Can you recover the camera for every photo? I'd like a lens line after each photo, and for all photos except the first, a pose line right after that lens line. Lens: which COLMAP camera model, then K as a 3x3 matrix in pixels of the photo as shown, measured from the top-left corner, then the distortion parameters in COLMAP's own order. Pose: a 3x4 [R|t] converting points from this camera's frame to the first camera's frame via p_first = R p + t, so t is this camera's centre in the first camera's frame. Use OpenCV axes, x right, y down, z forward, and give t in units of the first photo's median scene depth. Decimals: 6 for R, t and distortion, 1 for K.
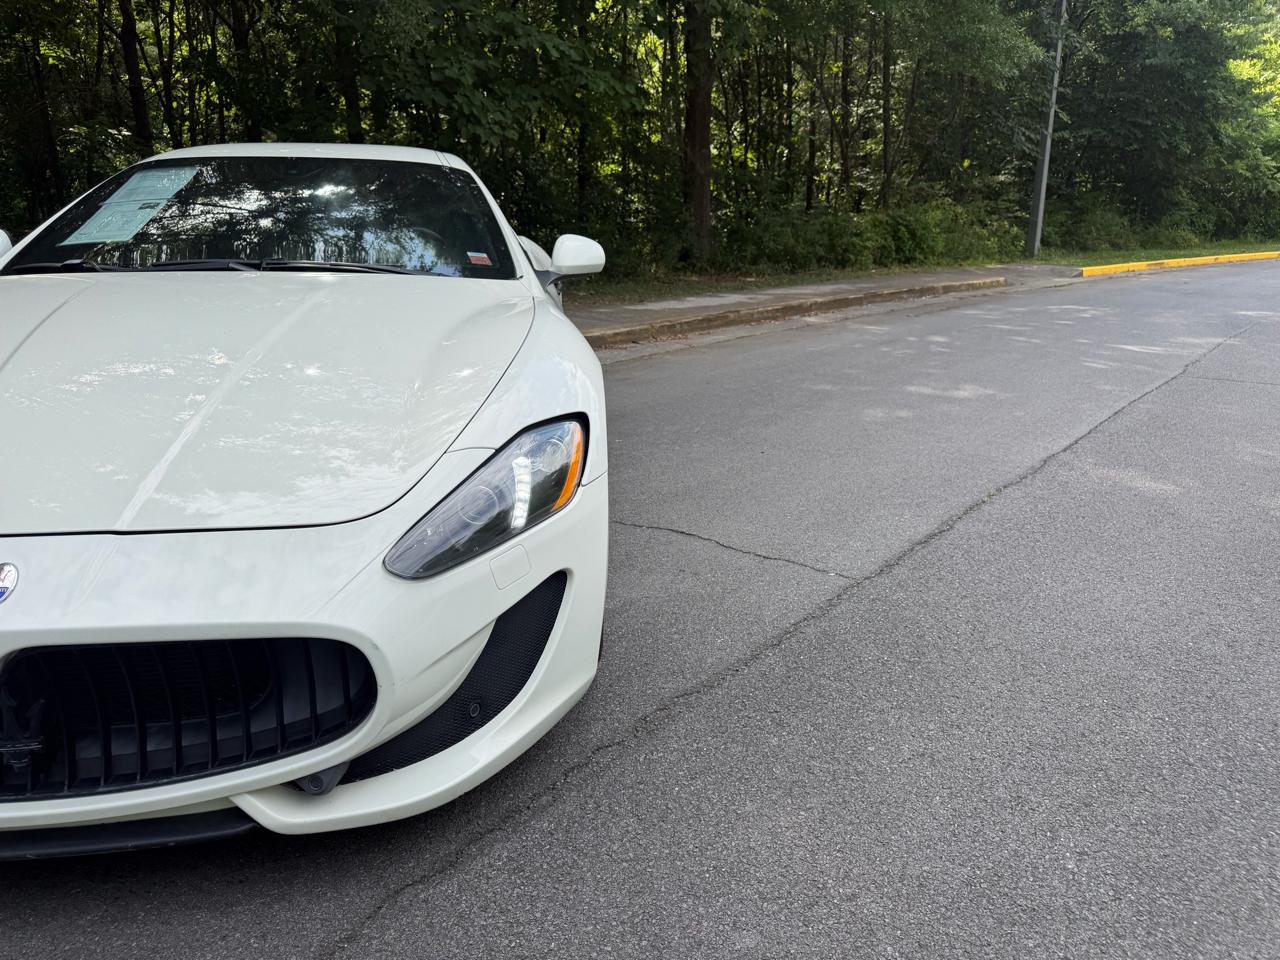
lens RADIAL K [[899.3, 0, 640.2], [0, 899.3, 487.7], [0, 0, 1]] dist [0.030427, -0.037653]
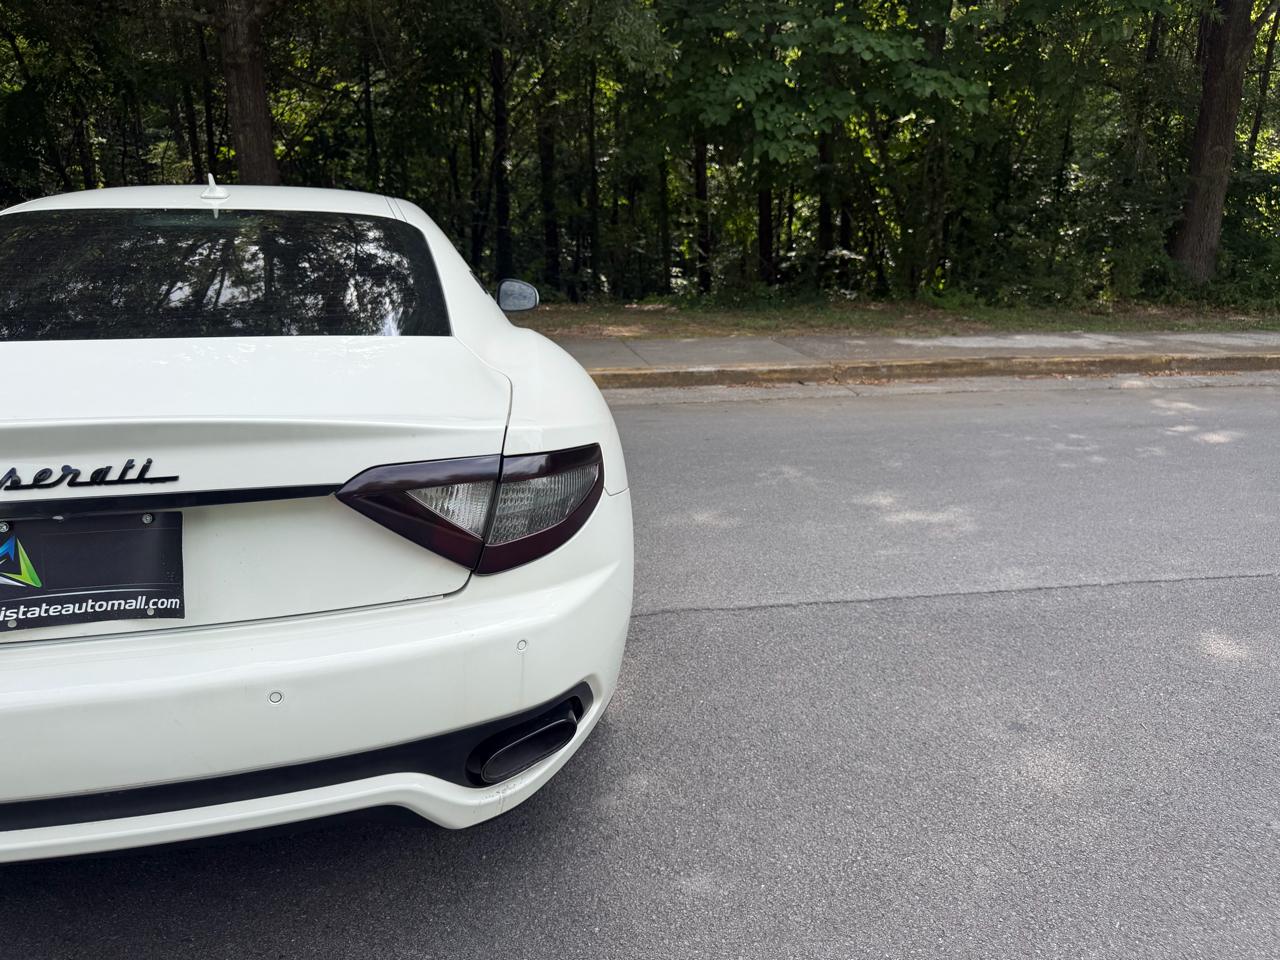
lens RADIAL K [[899.3, 0, 638.4], [0, 899.3, 473.7], [0, 0, 1]] dist [0.030427, -0.037653]
pose [[0.752748, 0.187364, -0.631082, 0.353315], [-0.194490, 0.979146, 0.058717, -0.074731], [0.628923, 0.078540, 0.773491, 0.176376]]
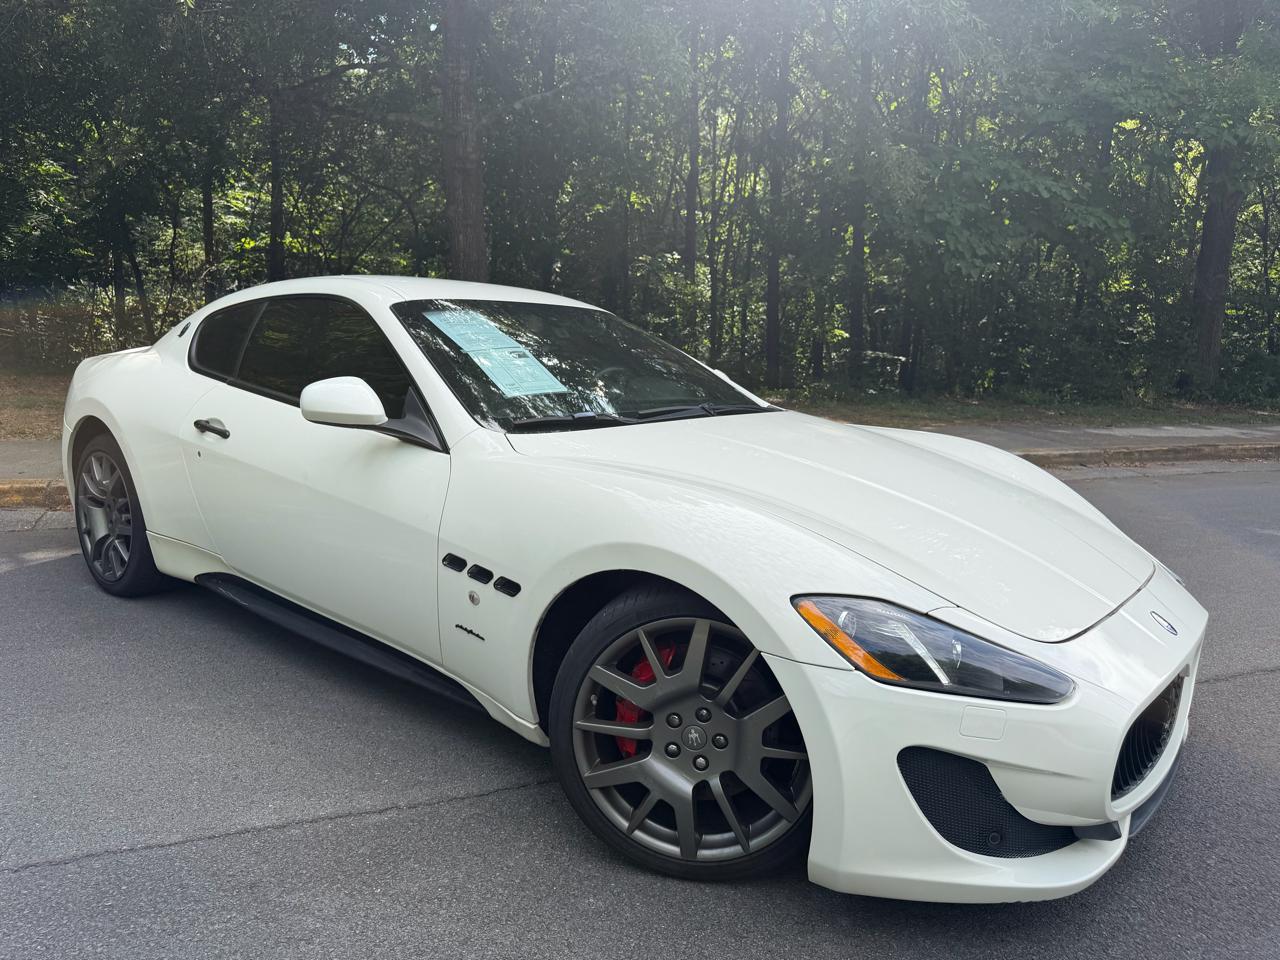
lens RADIAL K [[899.3, 0, 636.6], [0, 899.3, 482.8], [0, 0, 1]] dist [0.030427, -0.037653]
pose [[0.863947, 0.119347, -0.489237, 0.048288], [-0.175175, 0.982062, -0.069774, 0.015590], [0.472133, 0.145983, 0.869355, -0.107149]]
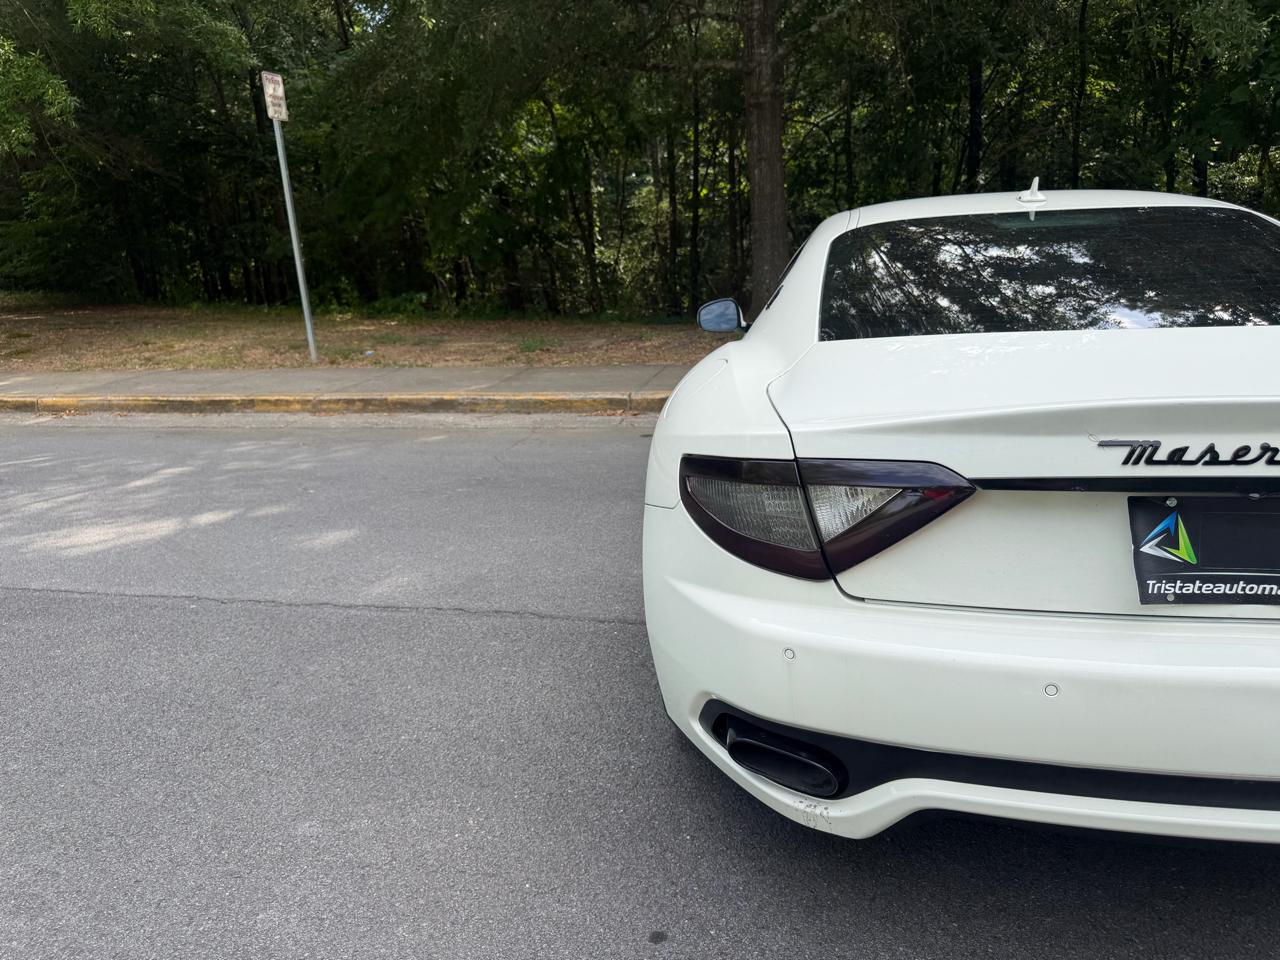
lens RADIAL K [[899.3, 0, 636.8], [0, 899.3, 476.5], [0, 0, 1]] dist [0.030427, -0.037653]
pose [[0.421197, 0.203239, -0.883904, 0.286006], [-0.214224, 0.969287, 0.120790, -0.043985], [0.881307, 0.138477, 0.451799, 0.088946]]
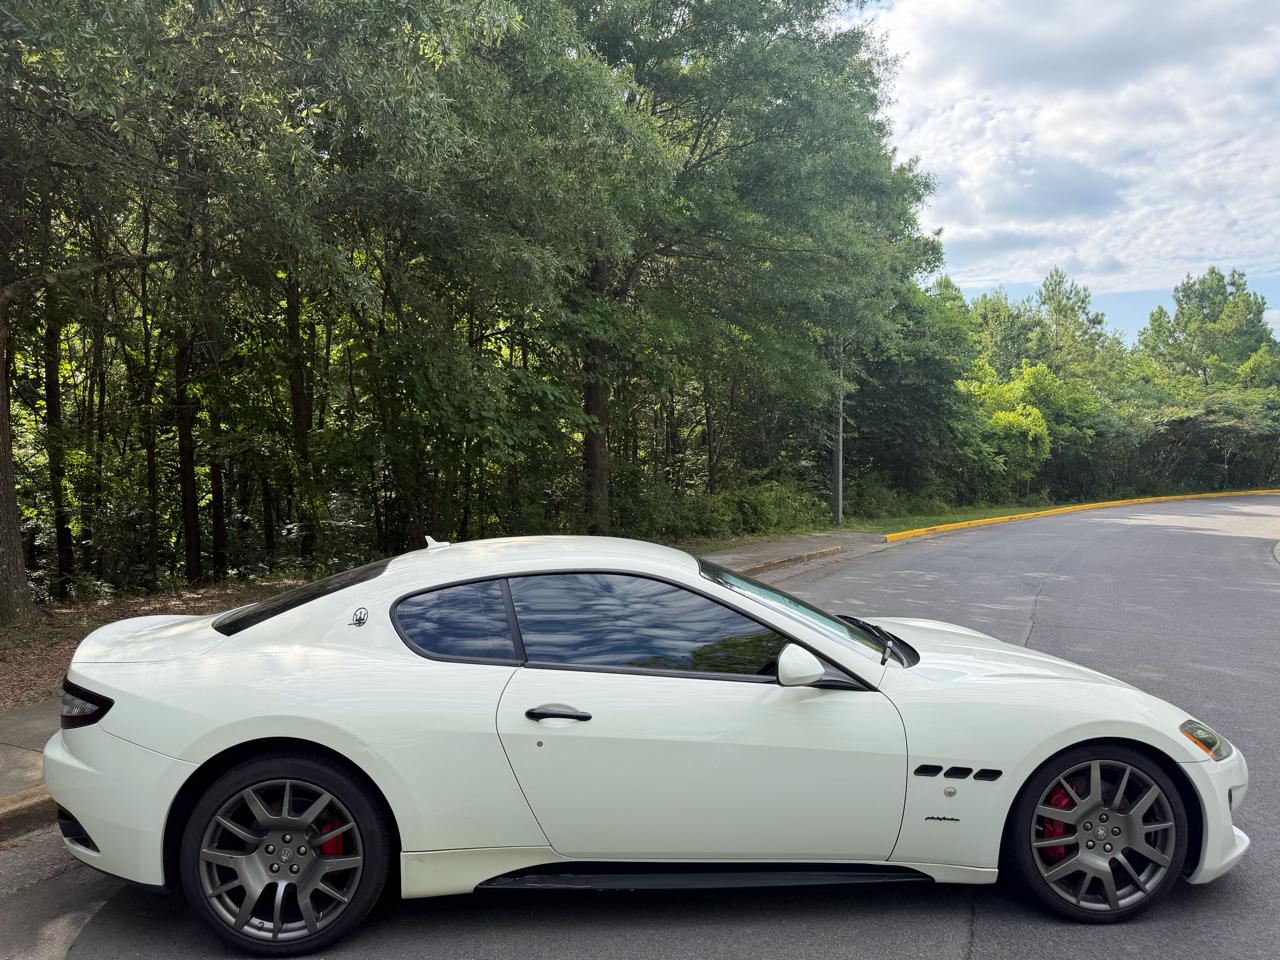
lens RADIAL K [[899.3, 0, 617.5], [0, 899.3, 497.7], [0, 0, 1]] dist [0.030427, -0.037653]
pose [[0.975514, -0.005660, 0.219864, -0.270484], [0.062882, 0.965118, -0.254153, 0.008972], [-0.210756, 0.261756, 0.941842, -0.224901]]
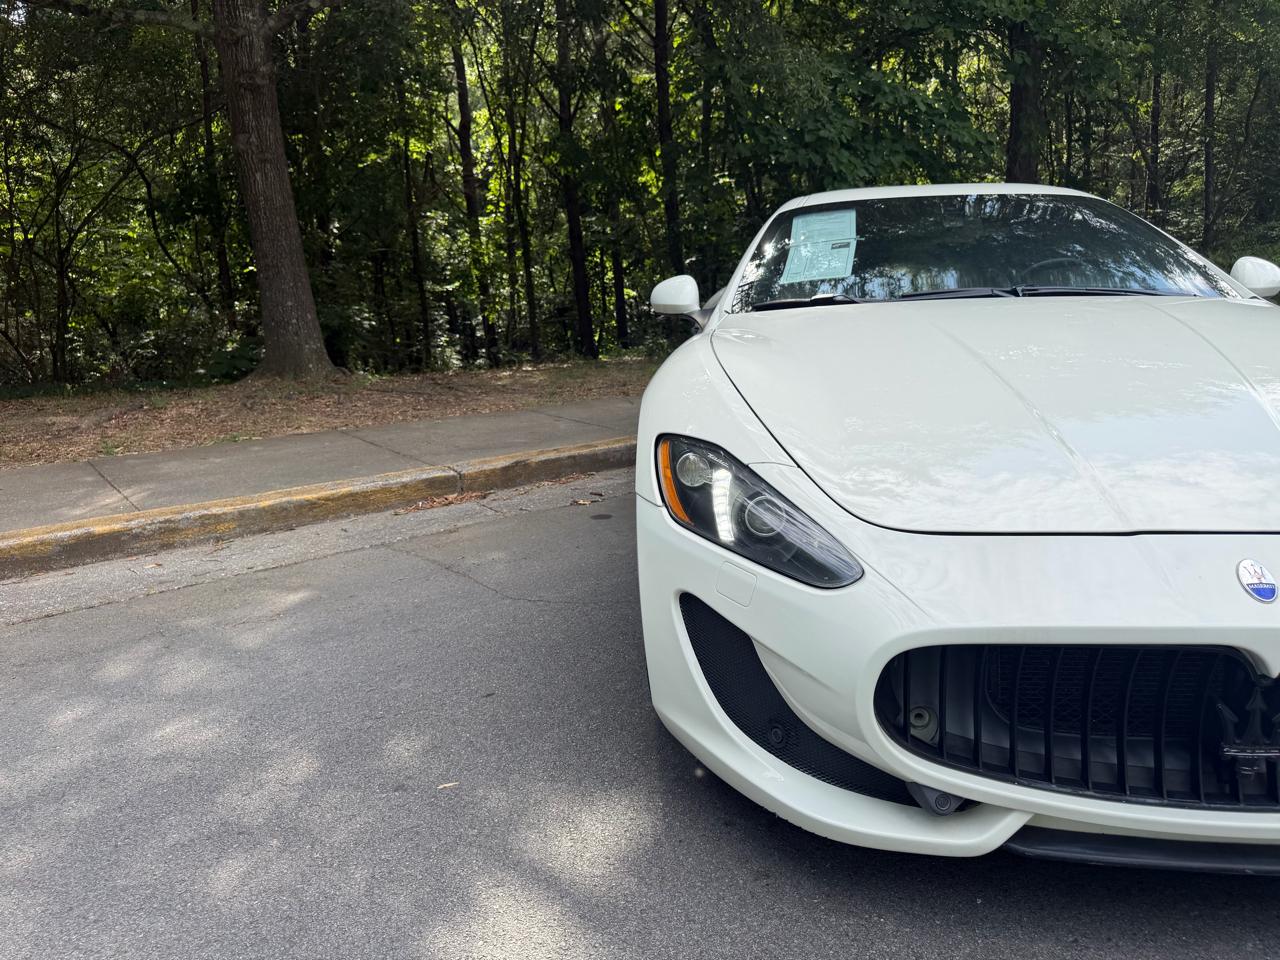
lens RADIAL K [[899.3, 0, 634.9], [0, 899.3, 476.7], [0, 0, 1]] dist [0.030427, -0.037653]
pose [[0.968704, 0.017354, -0.247613, -0.136293], [-0.036297, 0.996734, -0.072144, 0.011005], [0.245552, 0.078874, 0.966169, -0.014128]]
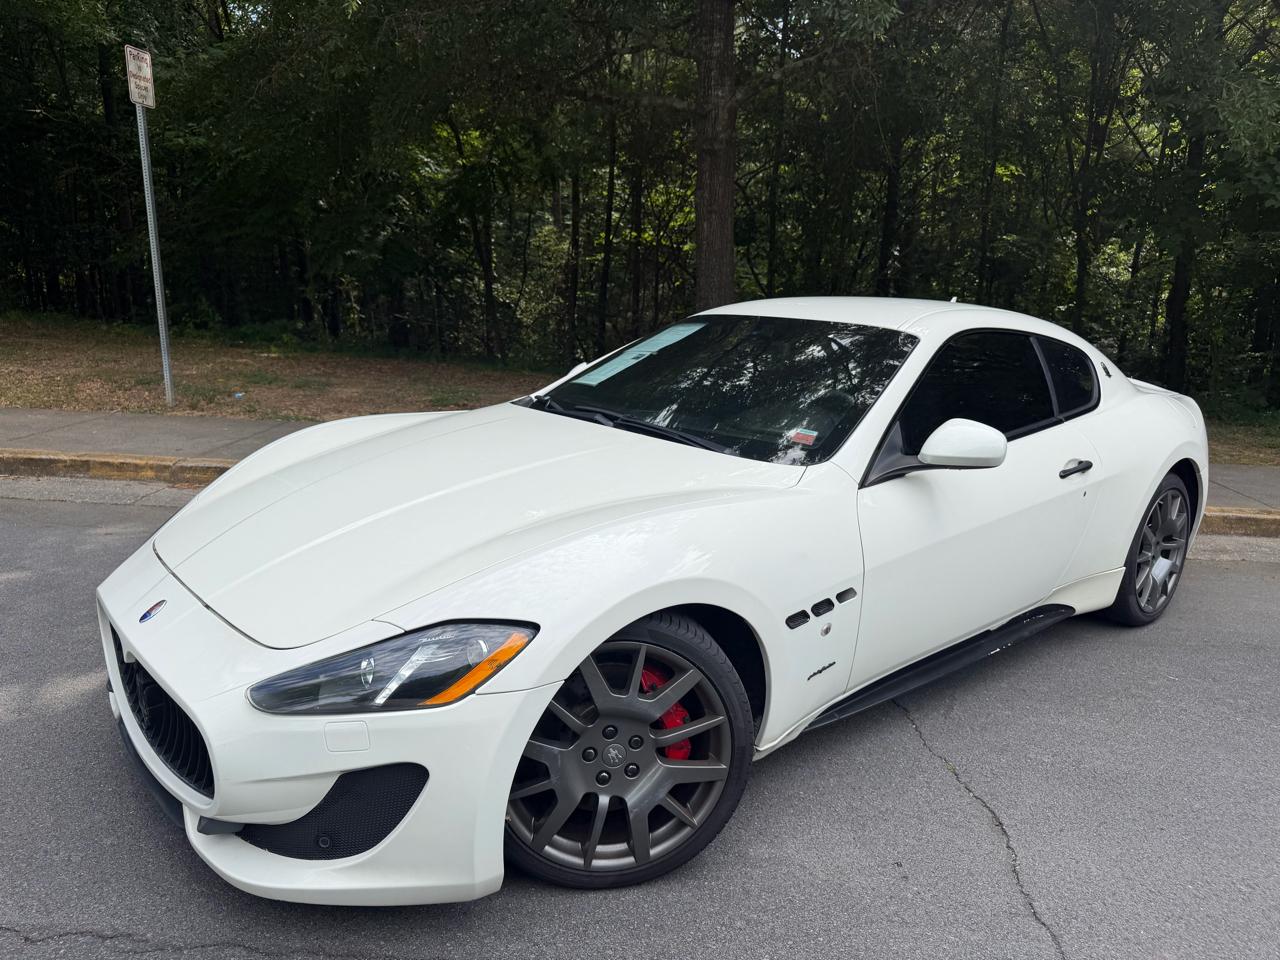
lens RADIAL K [[899.3, 0, 649.7], [0, 899.3, 482.3], [0, 0, 1]] dist [0.030427, -0.037653]
pose [[0.554592, 0.192822, -0.809473, 0.137091], [-0.268630, 0.962185, 0.045154, -0.054940], [0.787570, 0.192407, 0.585418, 0.085821]]
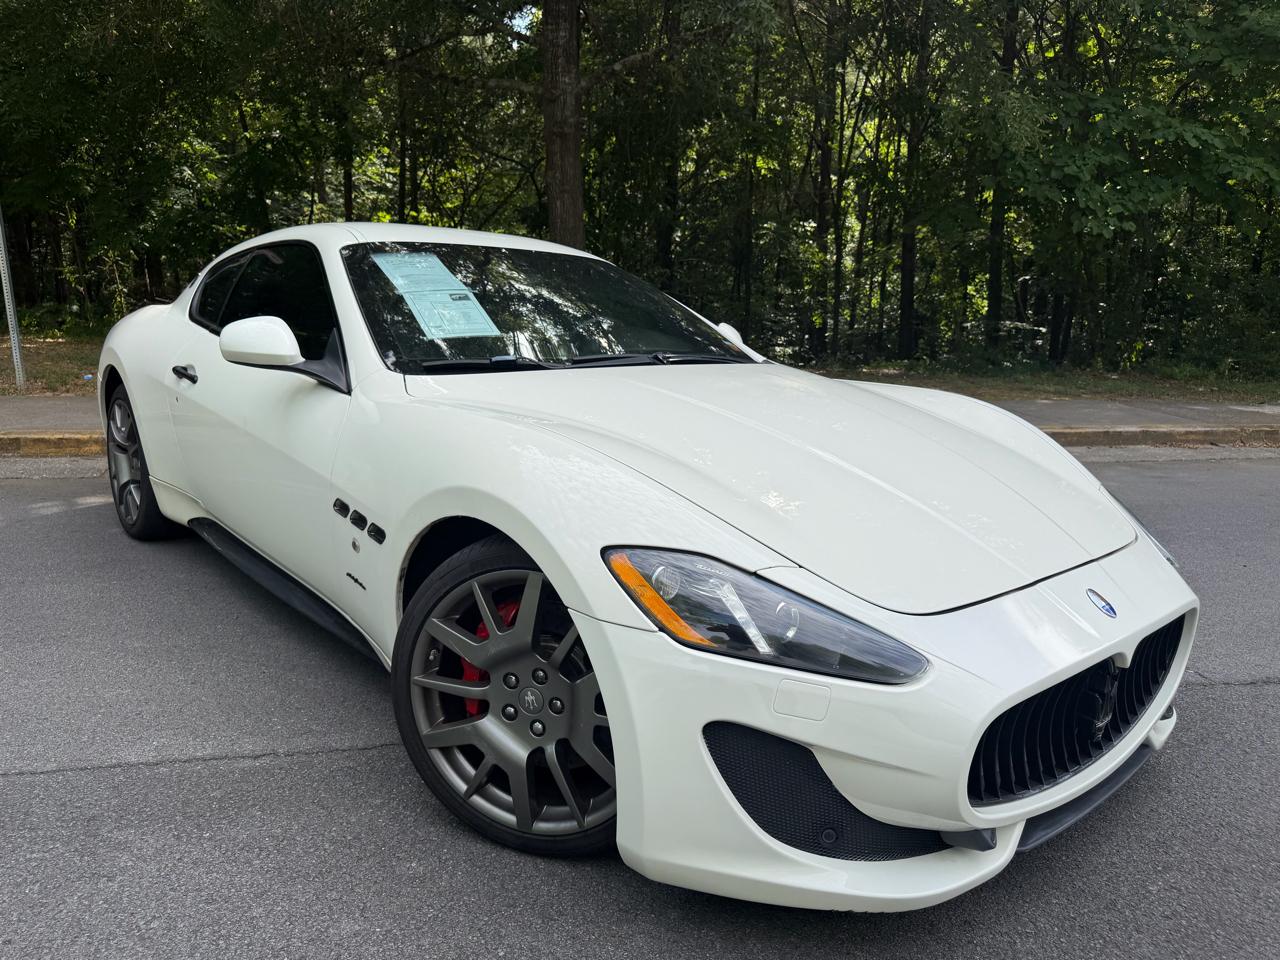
lens RADIAL K [[899.3, 0, 647.2], [0, 899.3, 484.5], [0, 0, 1]] dist [0.030427, -0.037653]
pose [[0.777463, 0.156906, -0.609042, 0.089885], [-0.207769, 0.978088, -0.013241, 0.009541], [0.593619, 0.136835, 0.793027, -0.059012]]
